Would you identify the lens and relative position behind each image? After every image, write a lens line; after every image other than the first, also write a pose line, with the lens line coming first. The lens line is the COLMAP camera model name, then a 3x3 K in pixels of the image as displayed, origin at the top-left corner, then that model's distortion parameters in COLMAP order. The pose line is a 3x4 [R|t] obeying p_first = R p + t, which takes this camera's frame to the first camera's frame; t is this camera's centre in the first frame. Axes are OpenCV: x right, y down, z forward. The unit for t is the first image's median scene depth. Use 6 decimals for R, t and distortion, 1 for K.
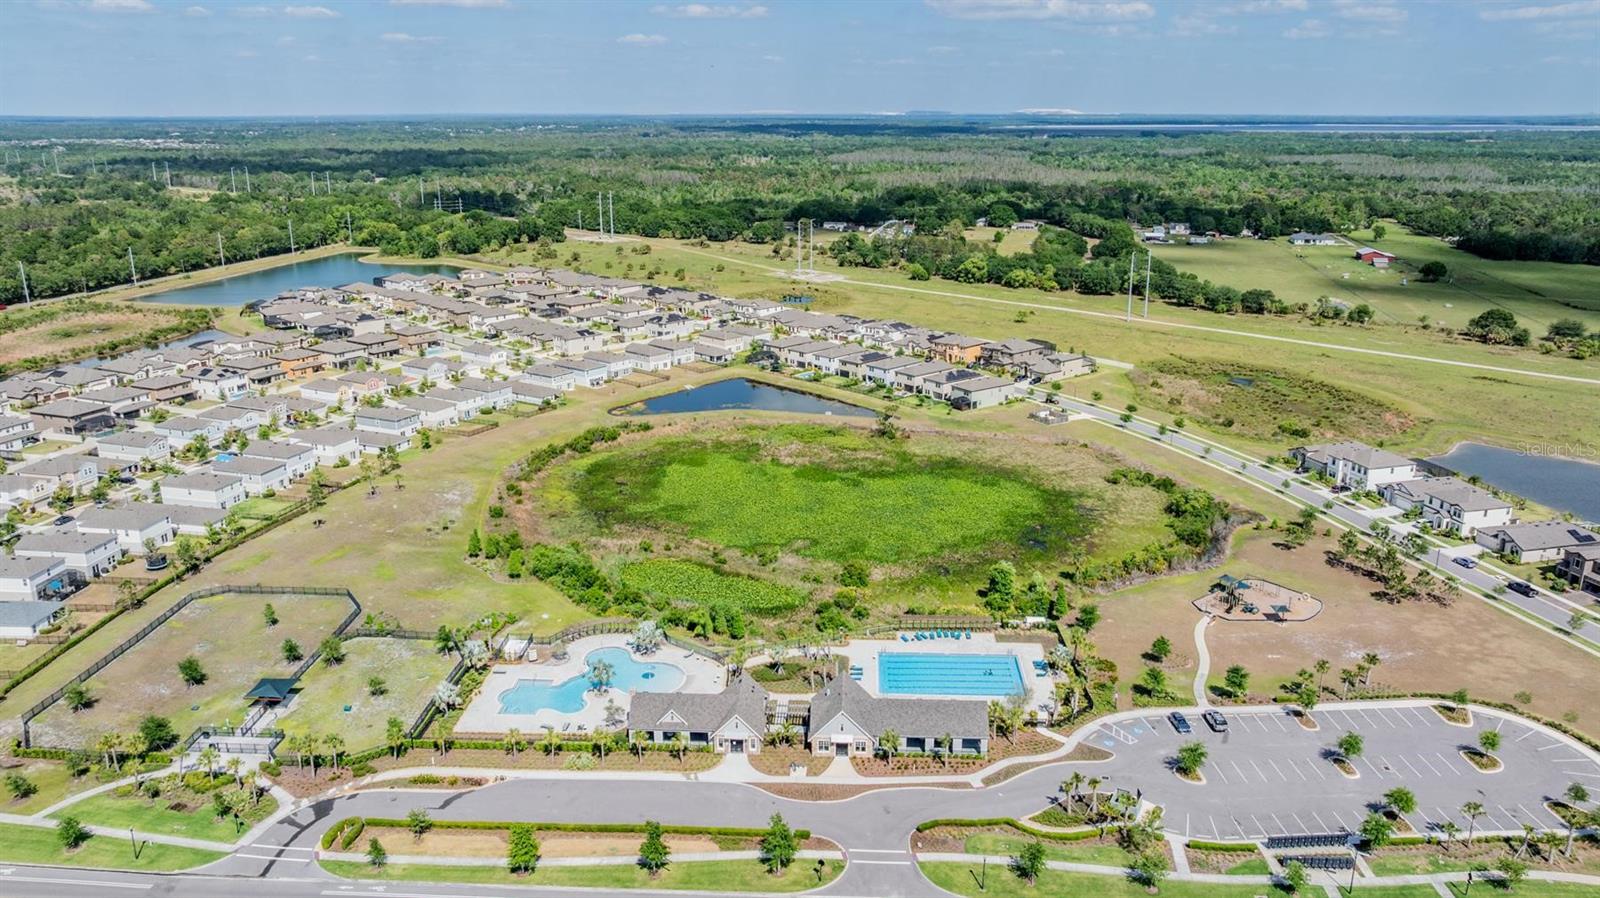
lens RADIAL K [[1122.2, 0, 810.9], [0, 1122.2, 430.6], [0, 0, 1]] dist [-0.066594, 0.074090]
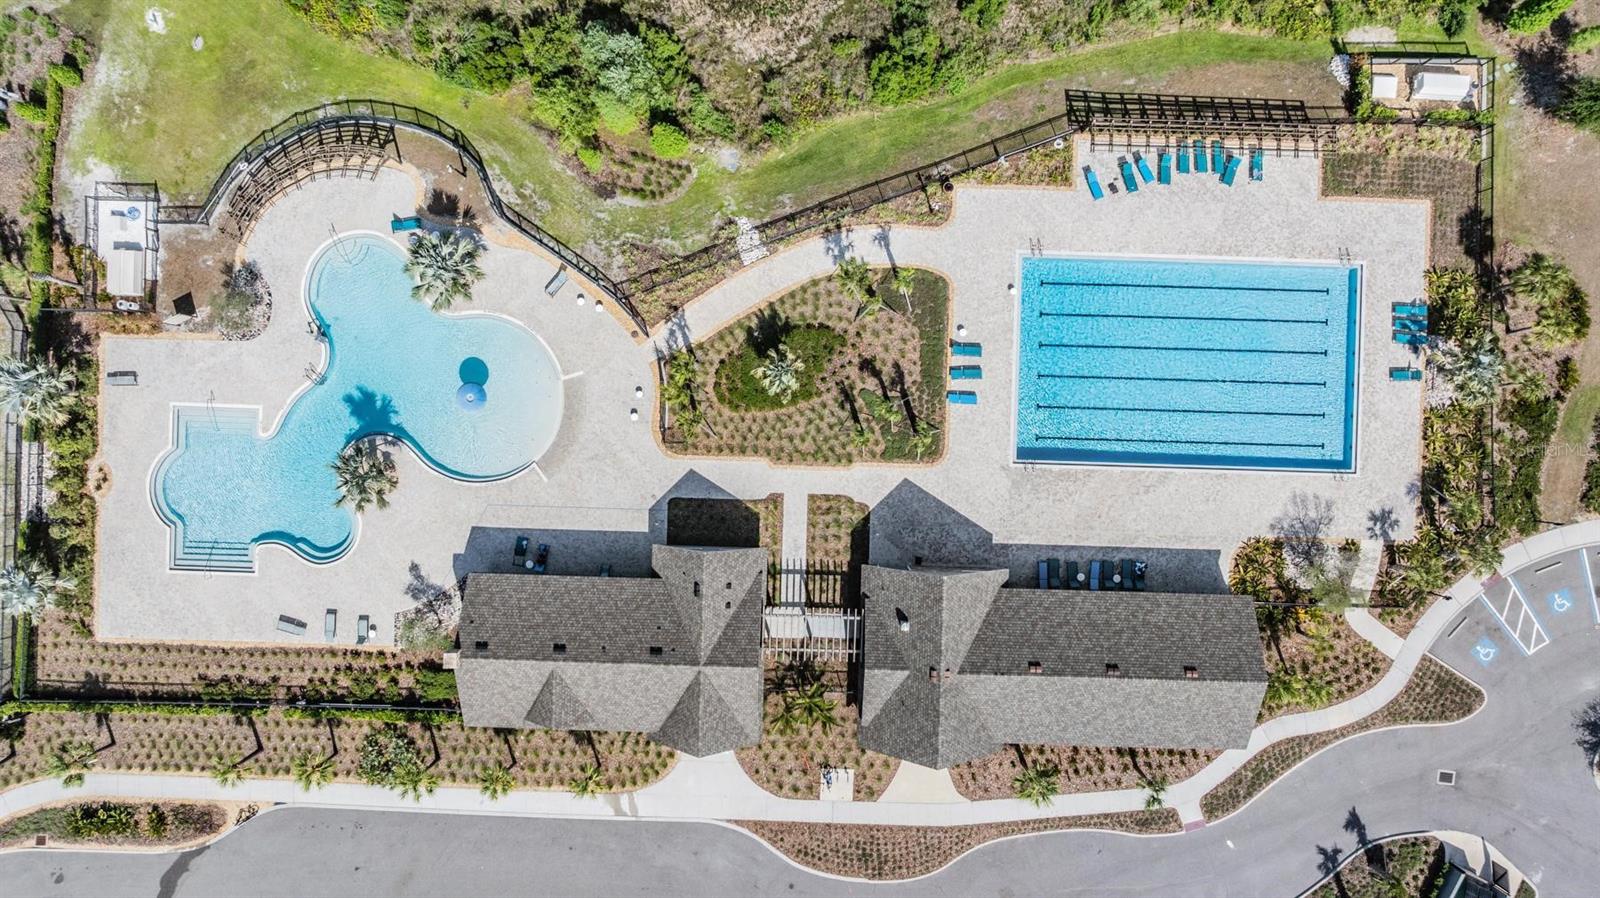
lens RADIAL K [[1122.2, 0, 810.9], [0, 1122.2, 430.6], [0, 0, 1]] dist [-0.066594, 0.074090]
pose [[0.999923, -0.011606, -0.004309, -0.014636], [0.007212, 0.263248, 0.964701, -0.167151], [-0.010062, -0.964658, 0.263311, 0.802697]]
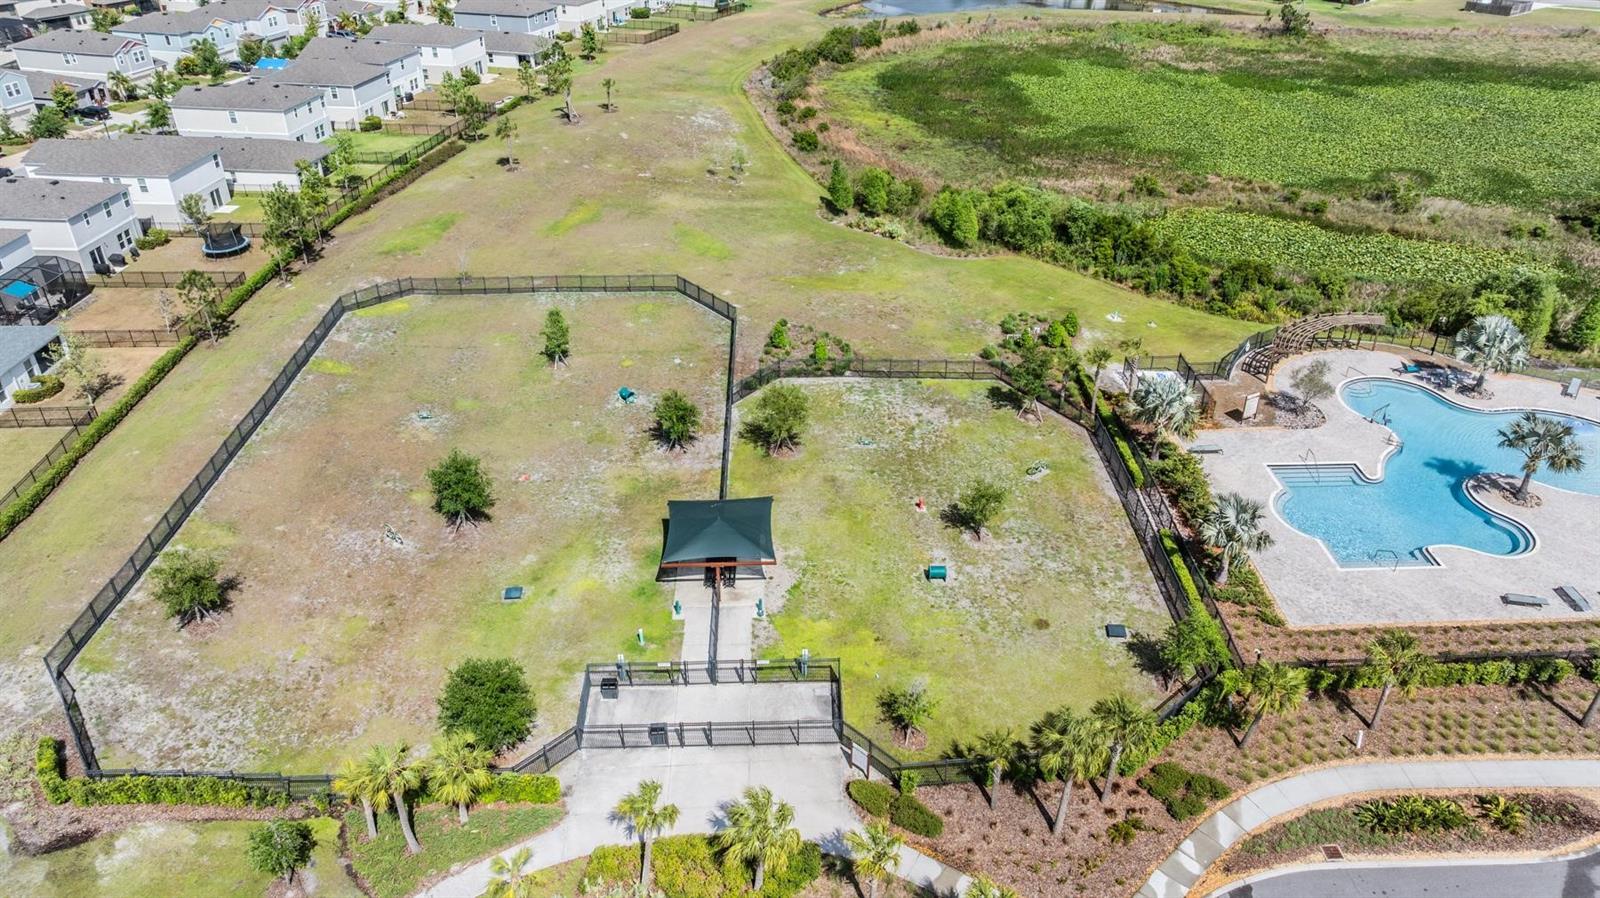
lens RADIAL K [[1122.2, 0, 810.9], [0, 1122.2, 430.6], [0, 0, 1]] dist [-0.066594, 0.074090]
pose [[0.997845, -0.039153, 0.052651, -0.412794], [0.024631, 0.967282, 0.252507, 0.094429], [-0.060815, -0.250666, 0.966162, 0.565852]]
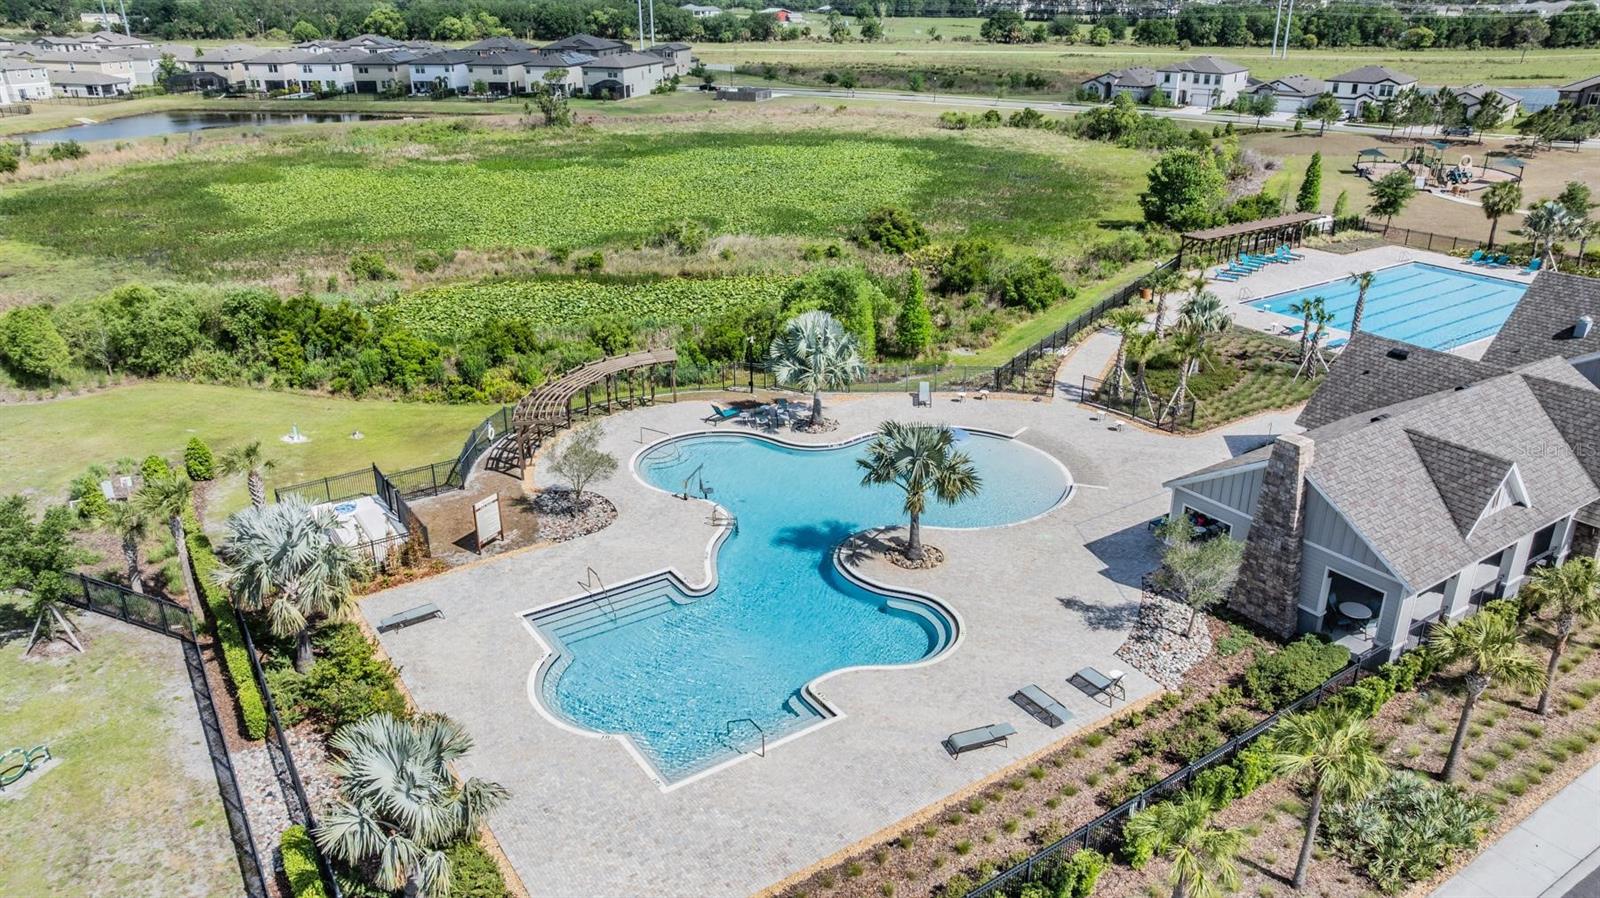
lens RADIAL K [[1122.2, 0, 810.9], [0, 1122.2, 430.6], [0, 0, 1]] dist [-0.066594, 0.074090]
pose [[0.802428, -0.223193, 0.553438, -0.304520], [0.159265, 0.973881, 0.161833, 0.145625], [-0.575103, -0.041716, 0.817017, 0.717013]]
